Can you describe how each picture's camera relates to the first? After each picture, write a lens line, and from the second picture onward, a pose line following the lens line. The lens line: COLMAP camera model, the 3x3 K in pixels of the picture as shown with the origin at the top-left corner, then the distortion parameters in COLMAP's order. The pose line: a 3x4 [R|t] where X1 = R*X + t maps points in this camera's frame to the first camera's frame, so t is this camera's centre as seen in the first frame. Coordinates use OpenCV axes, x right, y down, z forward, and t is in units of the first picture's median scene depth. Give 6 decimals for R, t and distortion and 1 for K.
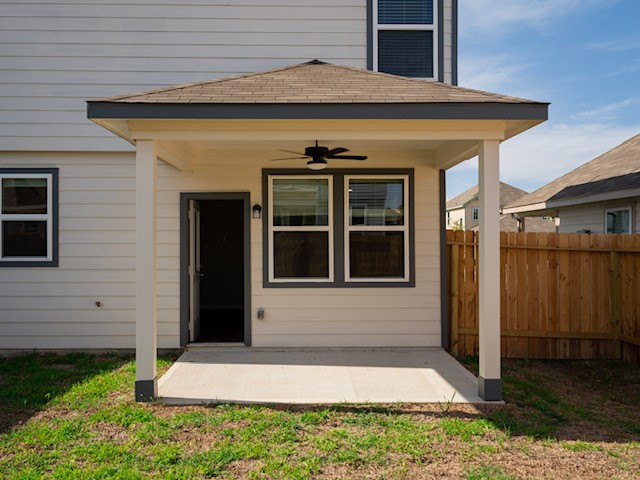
lens RADIAL K [[587.0, 0, 320.0], [0, 587.0, 241.4], [0, 0, 1]] dist [-0.005558, 0.000000]
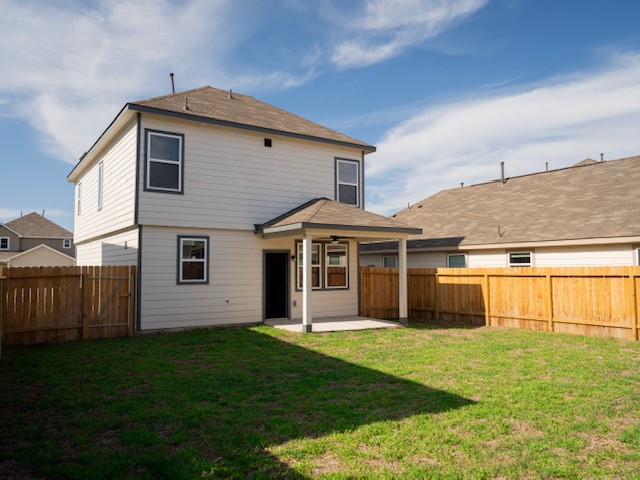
lens RADIAL K [[507.0, 0, 320.3], [0, 507.0, 239.0], [0, 0, 1]] dist [0.013048, -0.009244]
pose [[0.837634, 0.029073, 0.545458, -1.087030], [-0.001244, 0.998682, -0.051319, -0.024656], [-0.546230, 0.042308, 0.836566, -0.694388]]
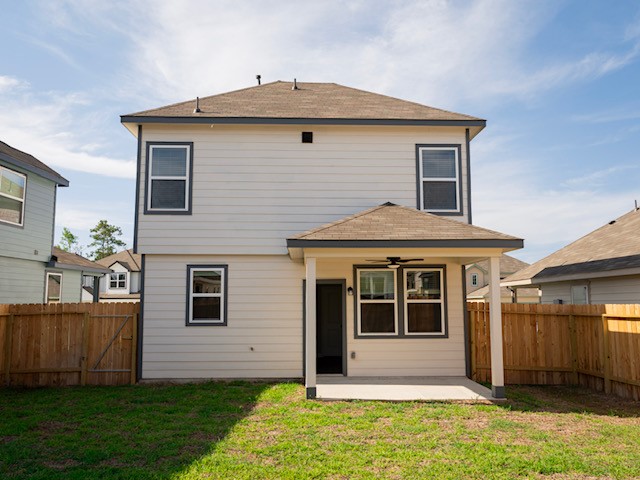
lens RADIAL K [[587.0, 0, 322.9], [0, 587.0, 241.7], [0, 0, 1]] dist [-0.005558, 0.000000]
pose [[0.999925, -0.000270, 0.012238, -0.202458], [0.001537, 0.994616, -0.103619, -0.018986], [-0.012144, 0.103630, 0.994542, -0.623840]]
